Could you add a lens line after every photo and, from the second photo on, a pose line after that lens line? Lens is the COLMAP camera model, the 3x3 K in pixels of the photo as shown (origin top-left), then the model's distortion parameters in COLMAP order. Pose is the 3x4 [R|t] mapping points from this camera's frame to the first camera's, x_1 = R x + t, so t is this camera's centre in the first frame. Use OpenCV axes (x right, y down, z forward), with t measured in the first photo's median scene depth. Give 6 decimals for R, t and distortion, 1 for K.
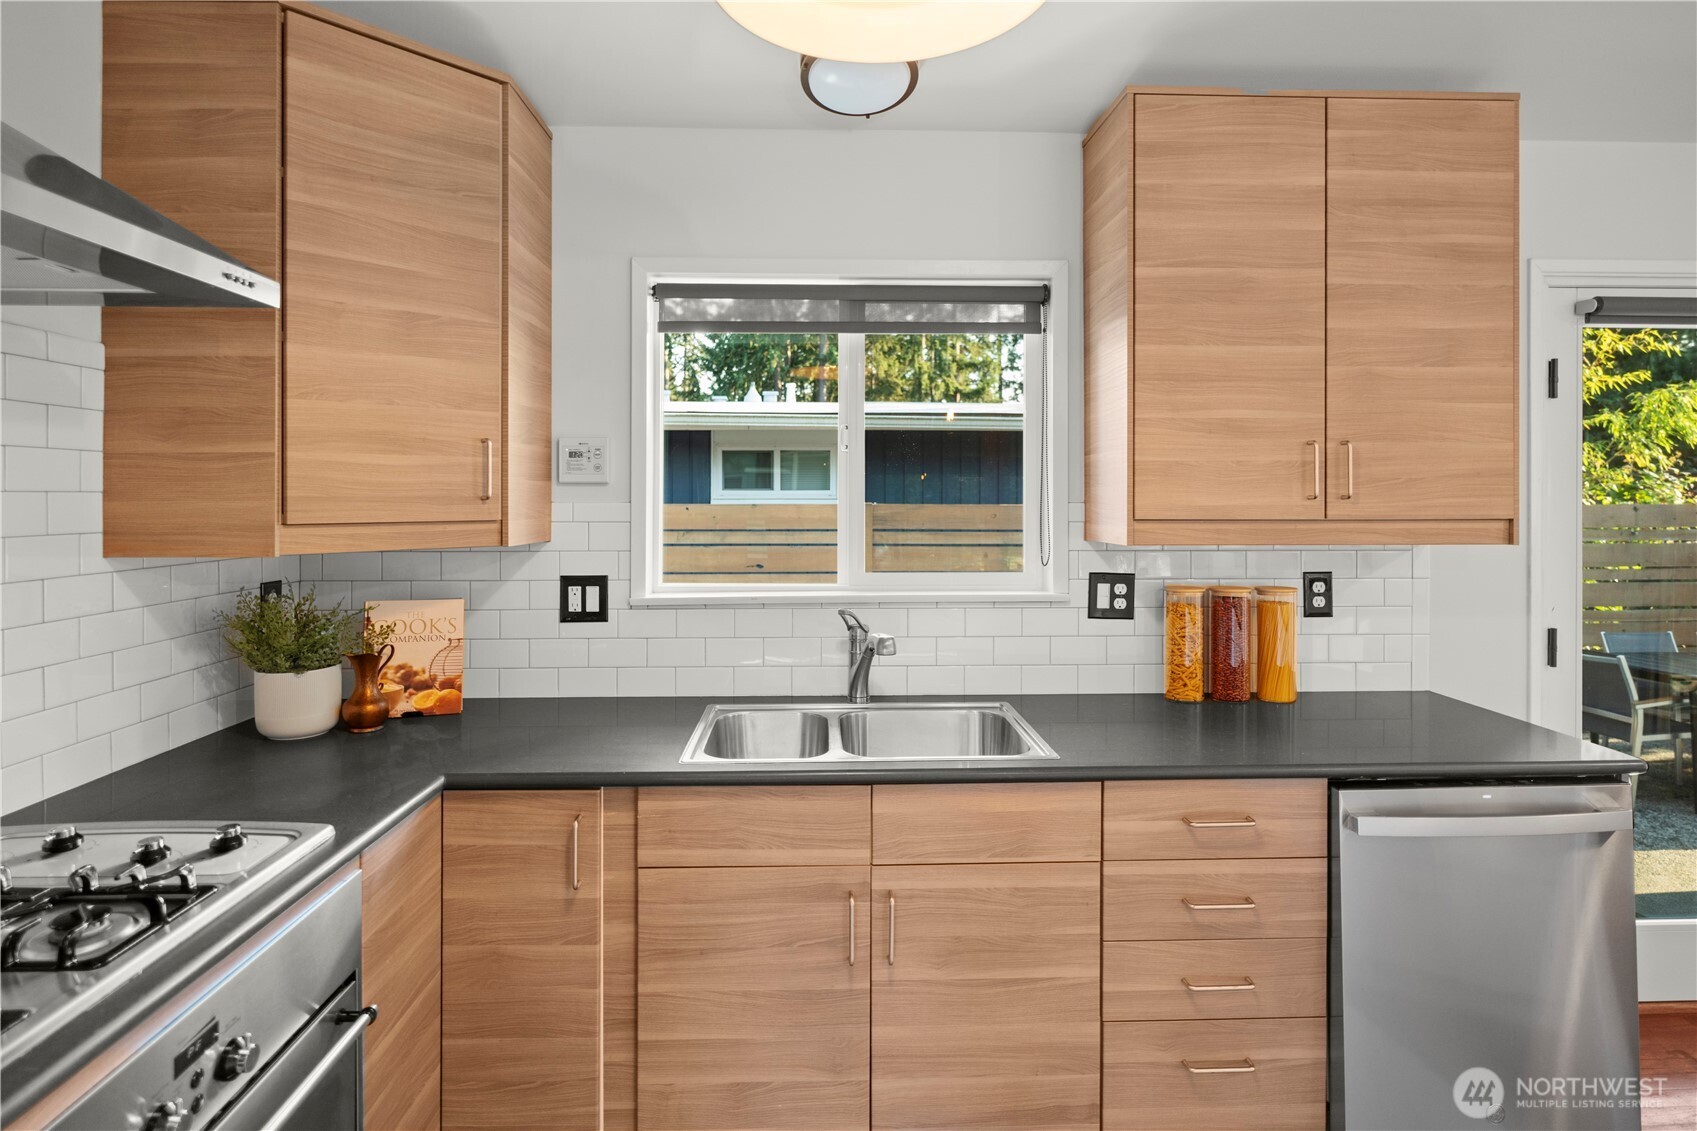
lens RADIAL K [[903.7, 0, 841.6], [0, 903.7, 506.9], [0, 0, 1]] dist [-0.003284, -0.002185]
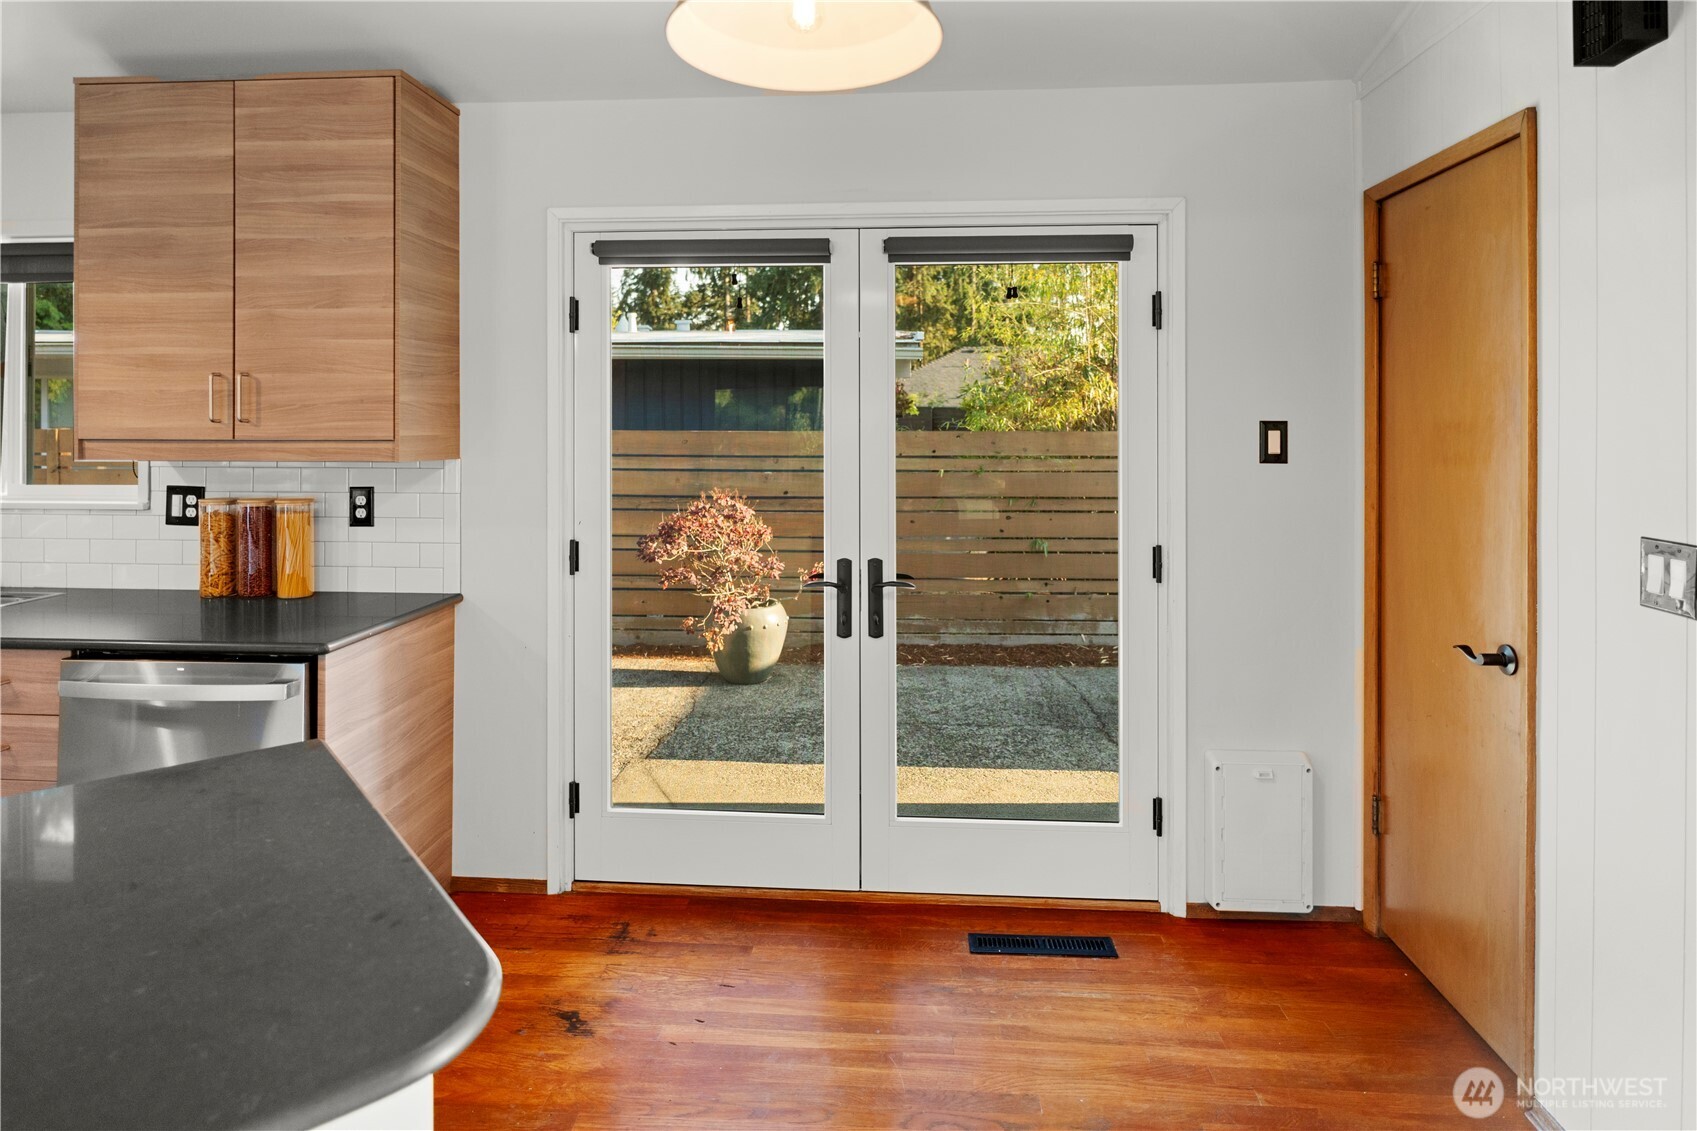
lens RADIAL K [[903.7, 0, 769.0], [0, 903.7, 432.5], [0, 0, 1]] dist [-0.003284, -0.002185]
pose [[0.995260, 0.002498, -0.097216, 1.342471], [-0.002736, 0.999994, -0.002308, 0.005312], [0.097210, 0.002563, 0.995261, -0.100263]]
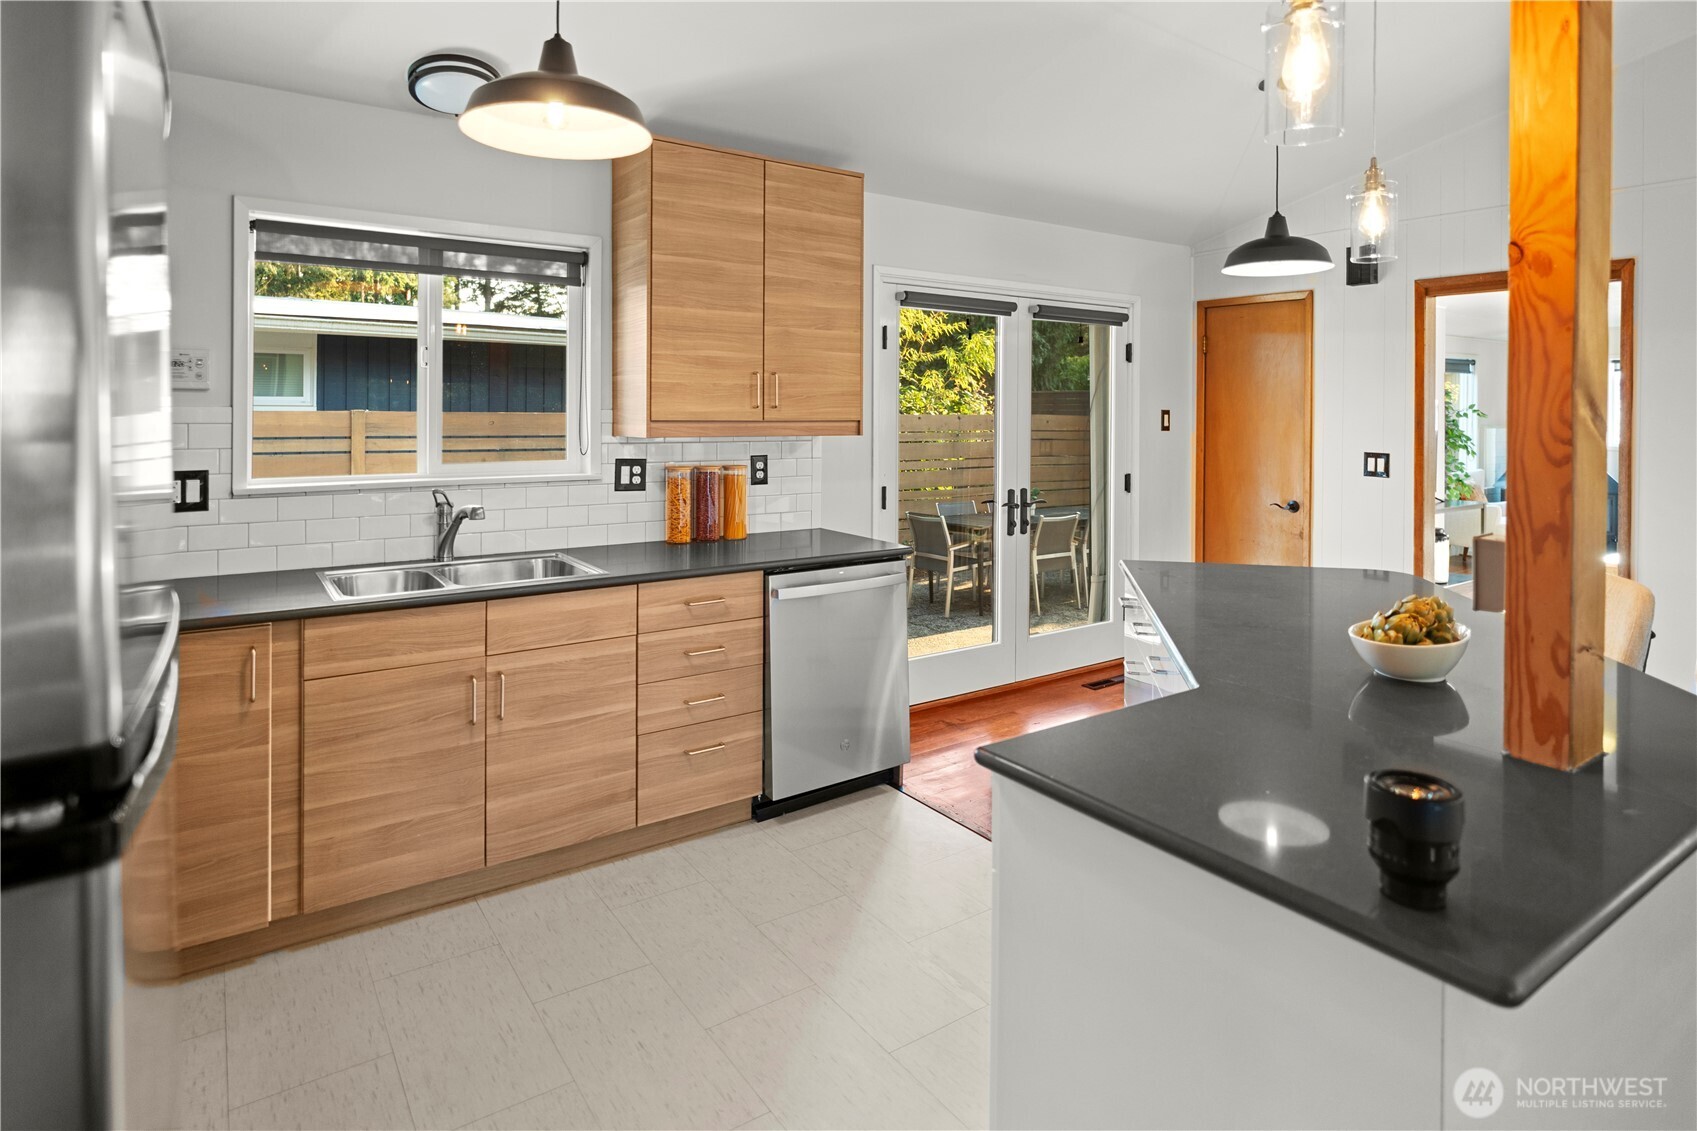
lens RADIAL K [[903.7, 0, 828.4], [0, 903.7, 421.4], [0, 0, 1]] dist [-0.003284, -0.002185]
pose [[0.848080, -0.000067, 0.529868, -0.223977], [-0.002572, 0.999988, 0.004244, 0.007982], [-0.529862, -0.004962, 0.848070, -0.437473]]
